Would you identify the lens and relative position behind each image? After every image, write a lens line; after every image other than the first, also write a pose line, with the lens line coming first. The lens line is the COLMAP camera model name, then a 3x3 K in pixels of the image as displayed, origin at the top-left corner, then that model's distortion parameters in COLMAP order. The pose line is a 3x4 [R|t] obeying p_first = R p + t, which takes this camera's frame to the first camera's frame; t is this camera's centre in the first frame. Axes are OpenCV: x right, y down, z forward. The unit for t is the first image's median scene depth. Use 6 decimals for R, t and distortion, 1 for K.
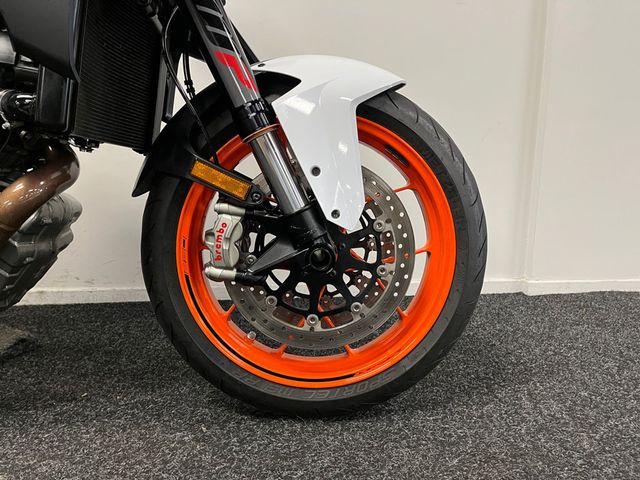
lens RADIAL K [[487.2, 0, 324.1], [0, 487.2, 240.4], [0, 0, 1]] dist [0.084499, -0.112205]
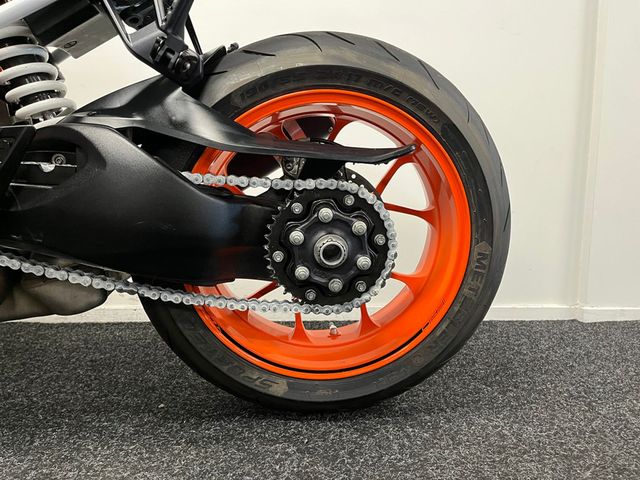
lens RADIAL K [[487.2, 0, 328.0], [0, 487.2, 236.5], [0, 0, 1]] dist [0.084499, -0.112205]
pose [[0.998937, 0.022876, 0.040010, -0.247719], [-0.018503, 0.994146, -0.106449, 0.101236], [-0.042211, 0.105596, 0.993513, 0.045837]]
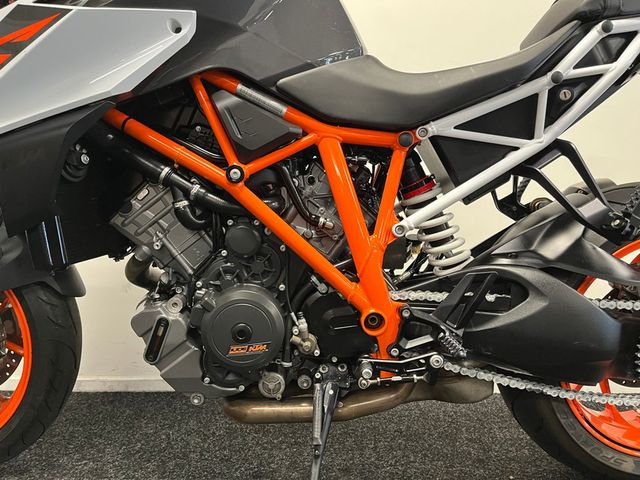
lens RADIAL K [[487.2, 0, 319.6], [0, 487.2, 234.2], [0, 0, 1]] dist [0.084499, -0.112205]
pose [[0.999258, 0.015174, -0.035397, -1.014831], [-0.021466, 0.982546, -0.184775, -0.017421], [0.031975, 0.185398, 0.982143, -0.255327]]
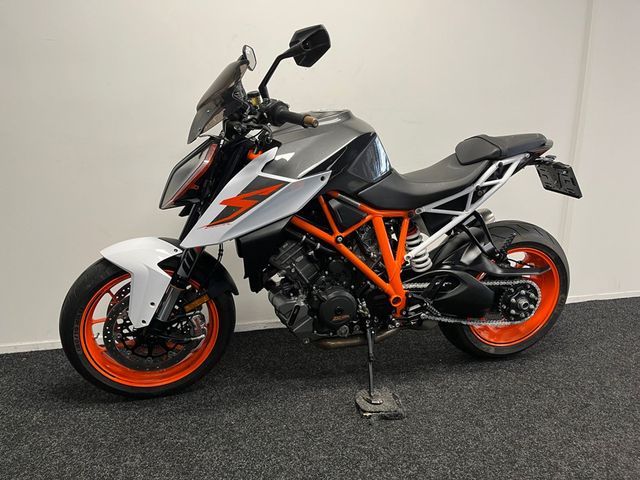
lens RADIAL K [[487.2, 0, 319.8], [0, 487.2, 239.6], [0, 0, 1]] dist [0.084499, -0.112205]
pose [[0.973844, -0.023825, 0.225963, -1.786449], [0.023488, 0.999715, 0.004178, -0.331584], [-0.225998, 0.001239, 0.974127, -1.325042]]
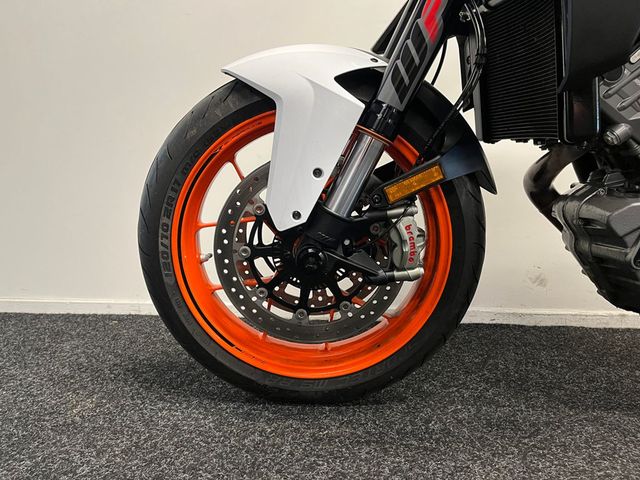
lens RADIAL K [[487.2, 0, 319.5], [0, 487.2, 239.2], [0, 0, 1]] dist [0.084499, -0.112205]
pose [[0.997047, 0.030848, -0.070331, -1.936303], [-0.037651, 0.994519, -0.097545, 0.125033], [0.066937, 0.099905, 0.992743, -0.065044]]
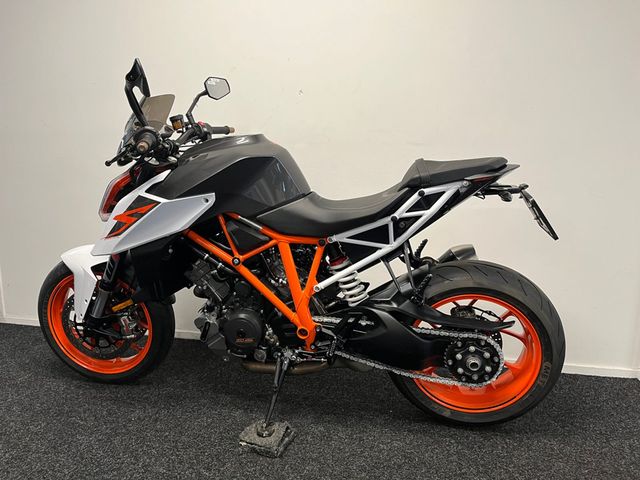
lens RADIAL K [[487.2, 0, 317.1], [0, 487.2, 237.0], [0, 0, 1]] dist [0.084499, -0.112205]
pose [[0.970612, 0.059910, -0.233071, -0.395380], [-0.068819, 0.997170, -0.030274, -0.387058], [0.230598, 0.045424, 0.971988, -1.281098]]
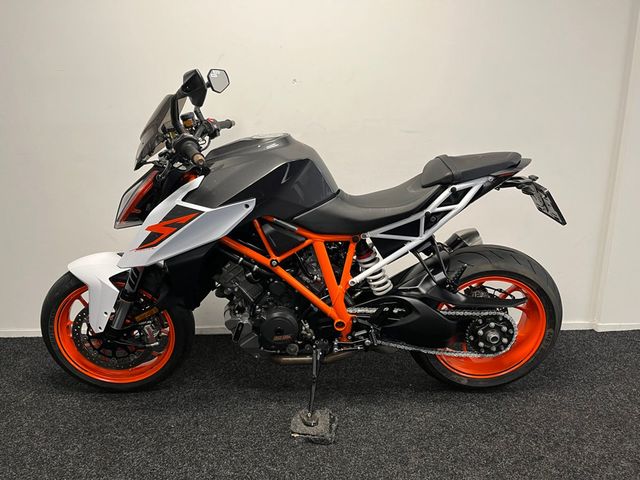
lens RADIAL K [[487.2, 0, 319.4], [0, 487.2, 240.6], [0, 0, 1]] dist [0.084499, -0.112205]
pose [[0.999495, 0.010433, -0.030006, -0.963481], [-0.009045, 0.998899, 0.046025, -0.521970], [0.030453, -0.045730, 0.998490, -1.427052]]
